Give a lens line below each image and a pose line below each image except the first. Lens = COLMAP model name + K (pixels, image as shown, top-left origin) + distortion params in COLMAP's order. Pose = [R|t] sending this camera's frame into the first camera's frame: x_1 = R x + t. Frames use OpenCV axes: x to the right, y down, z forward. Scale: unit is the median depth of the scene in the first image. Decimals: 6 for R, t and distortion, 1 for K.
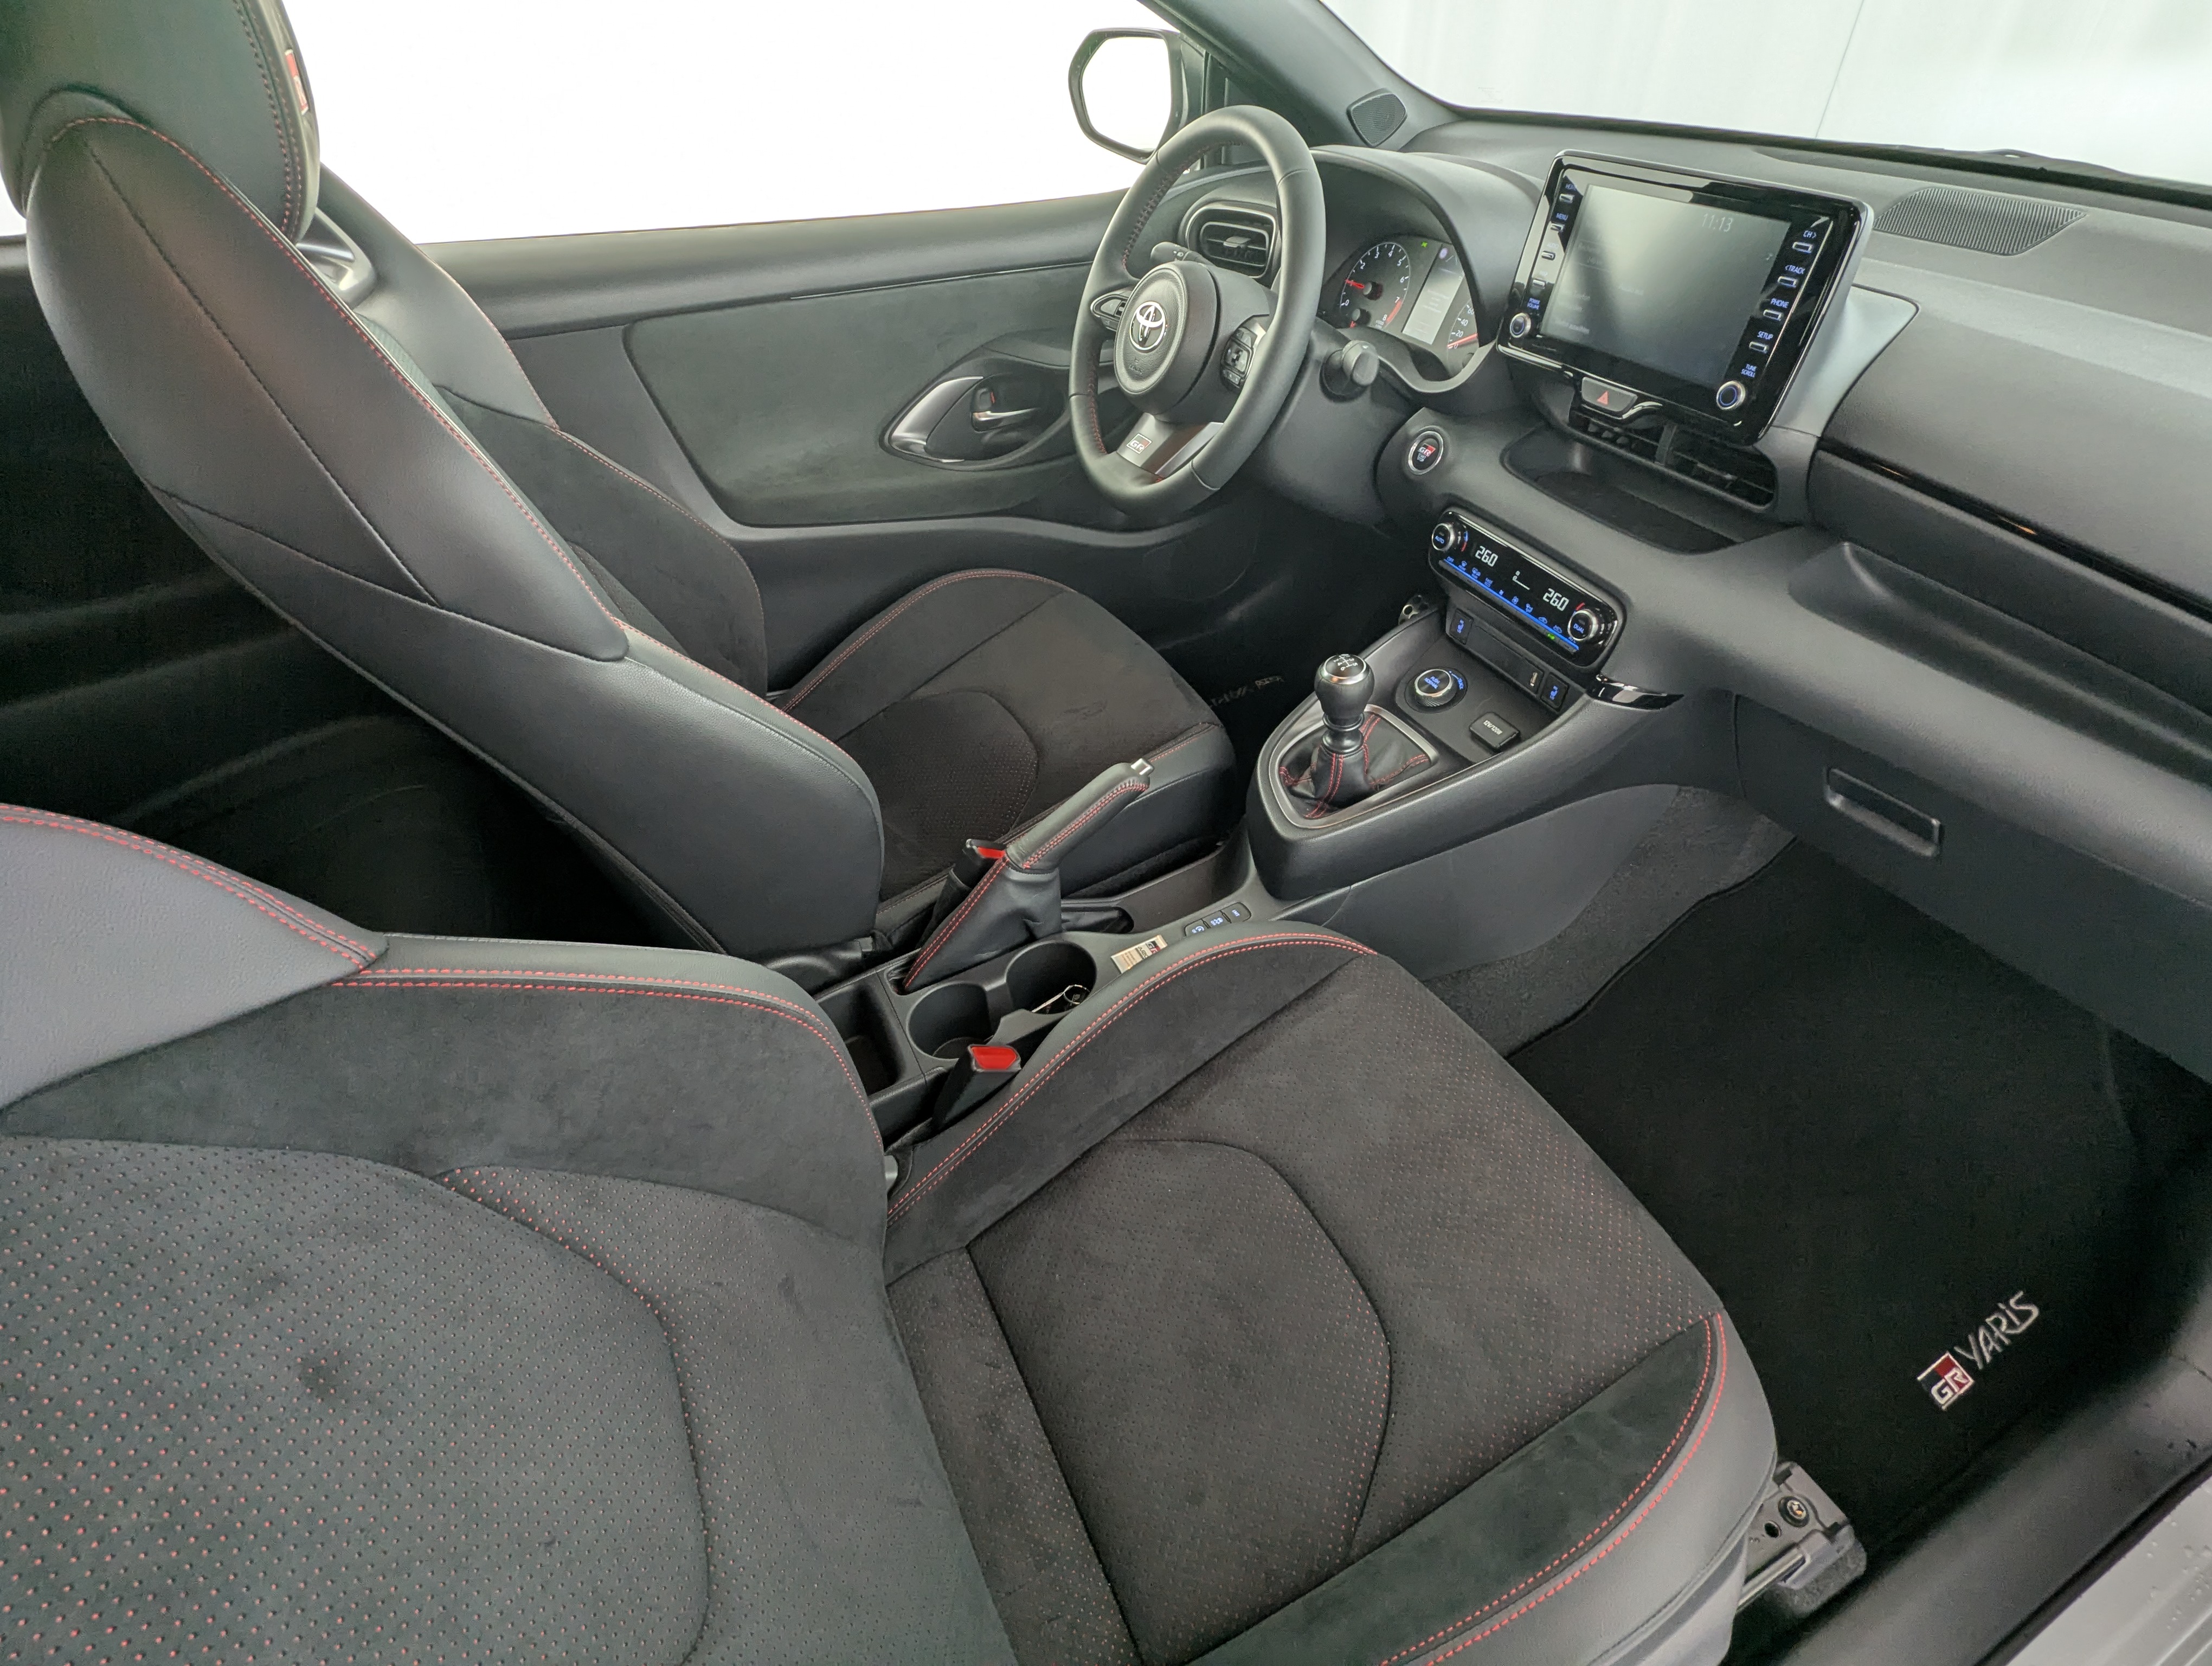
lens RADIAL K [[1053.2, 0, 1106.0], [0, 1053.2, 833.0], [0, 0, 1]] dist [-0.002658, 0.000687]
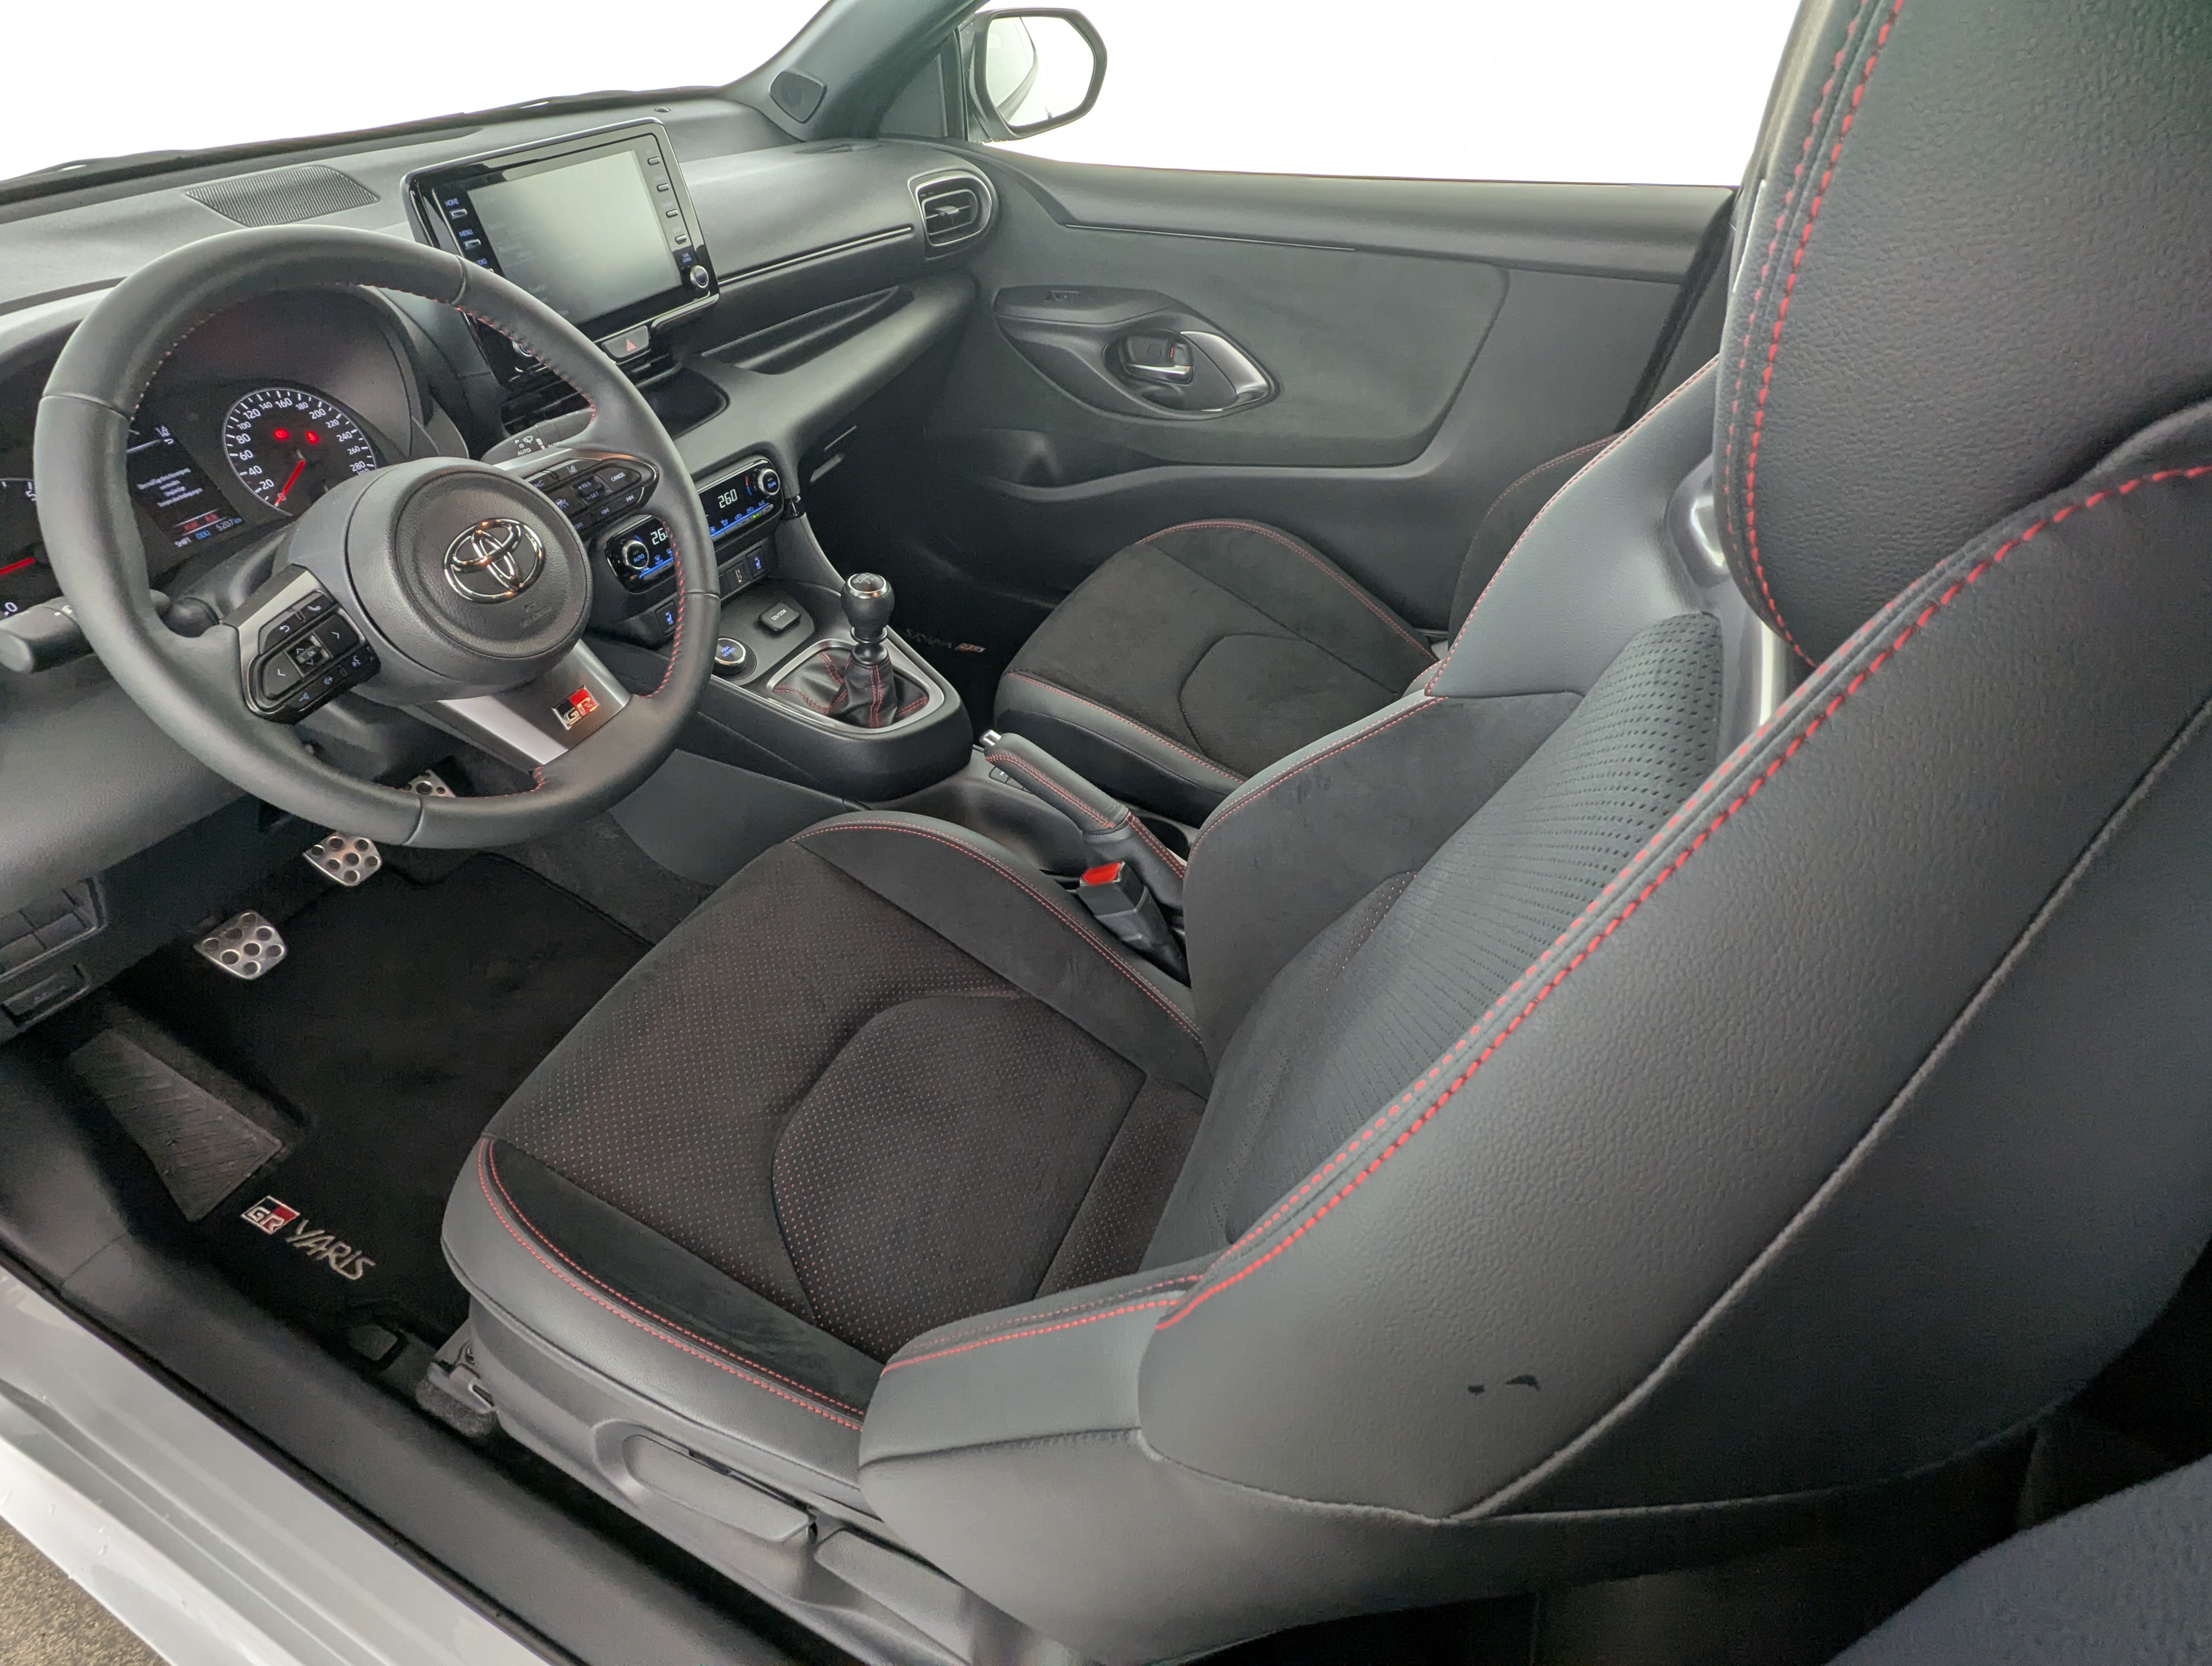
lens RADIAL K [[1053.2, 0, 1106.0], [0, 1053.2, 833.0], [0, 0, 1]] dist [-0.002658, 0.000687]
pose [[-0.619438, -0.514364, 0.593065, -0.683973], [0.519662, 0.297589, 0.800870, -0.790333], [-0.588428, 0.804283, 0.082957, 0.908035]]
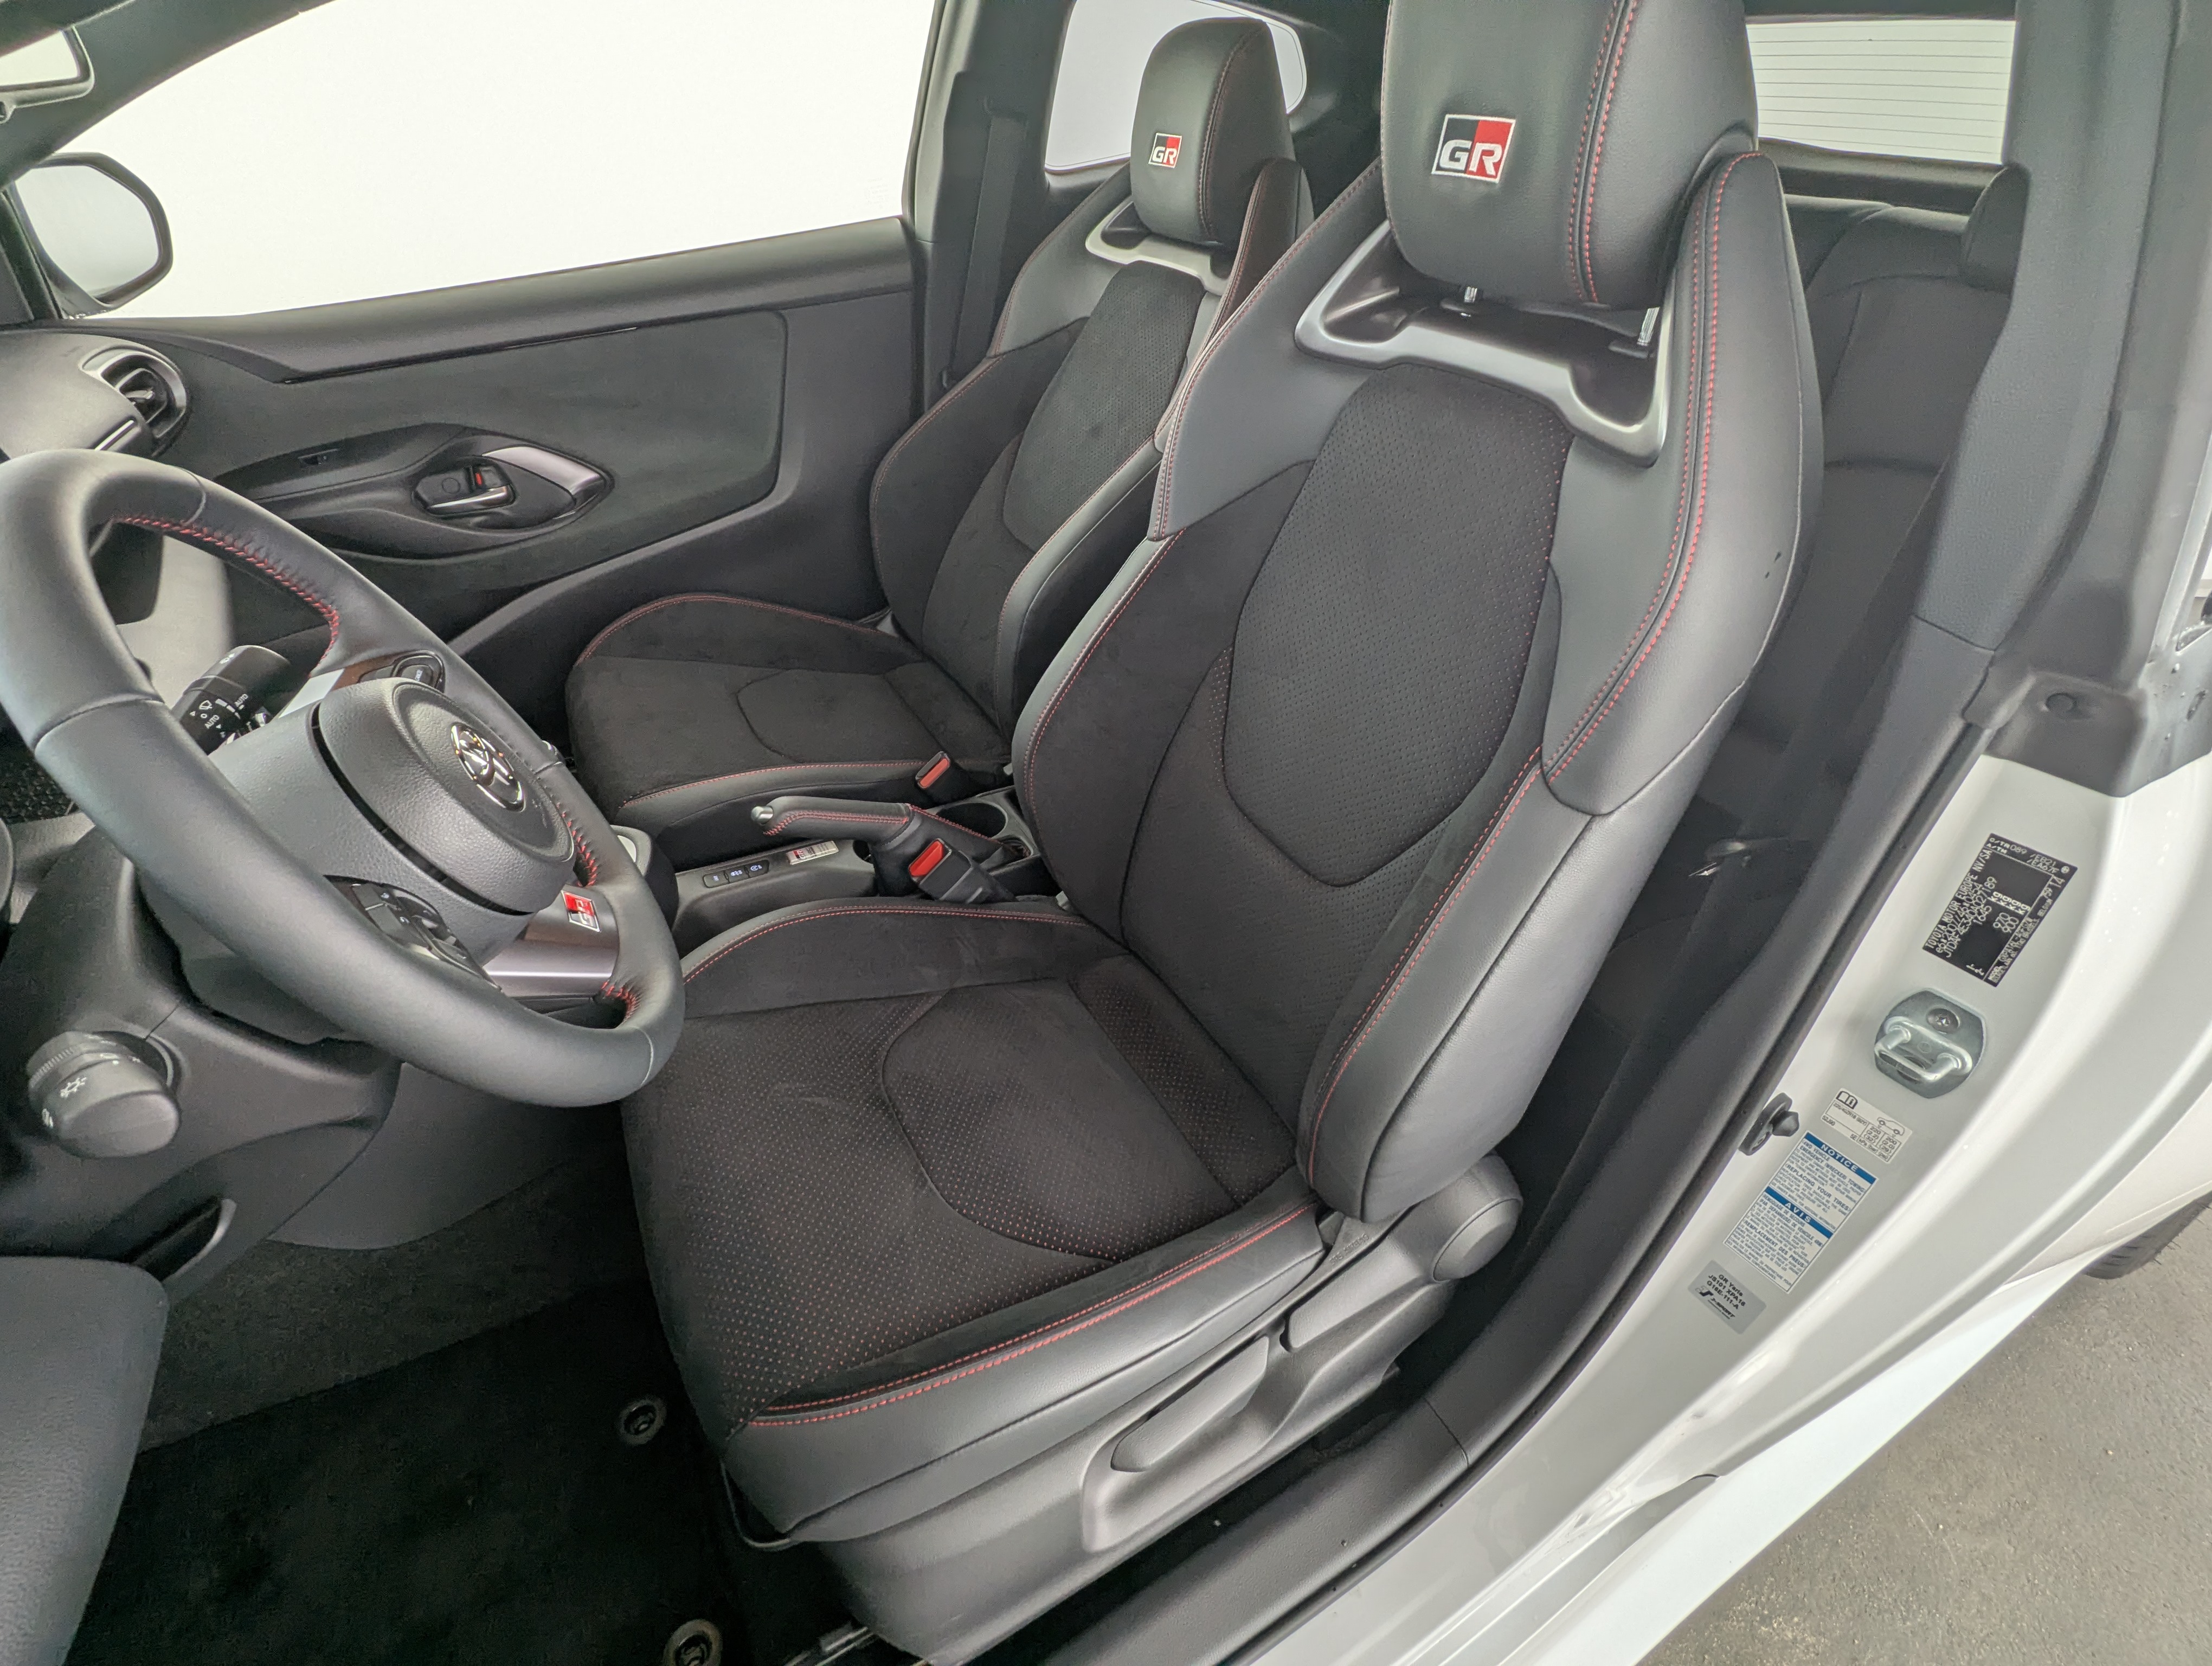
lens RADIAL K [[1039.2, 0, 1106.0], [0, 1039.2, 833.0], [0, 0, 1]] dist [-0.003490, 0.000557]
pose [[-0.997086, 0.064203, -0.041195, -0.242696], [-0.028368, 0.189233, 0.981522, -1.046440], [0.070812, 0.979831, -0.186861, 1.216103]]
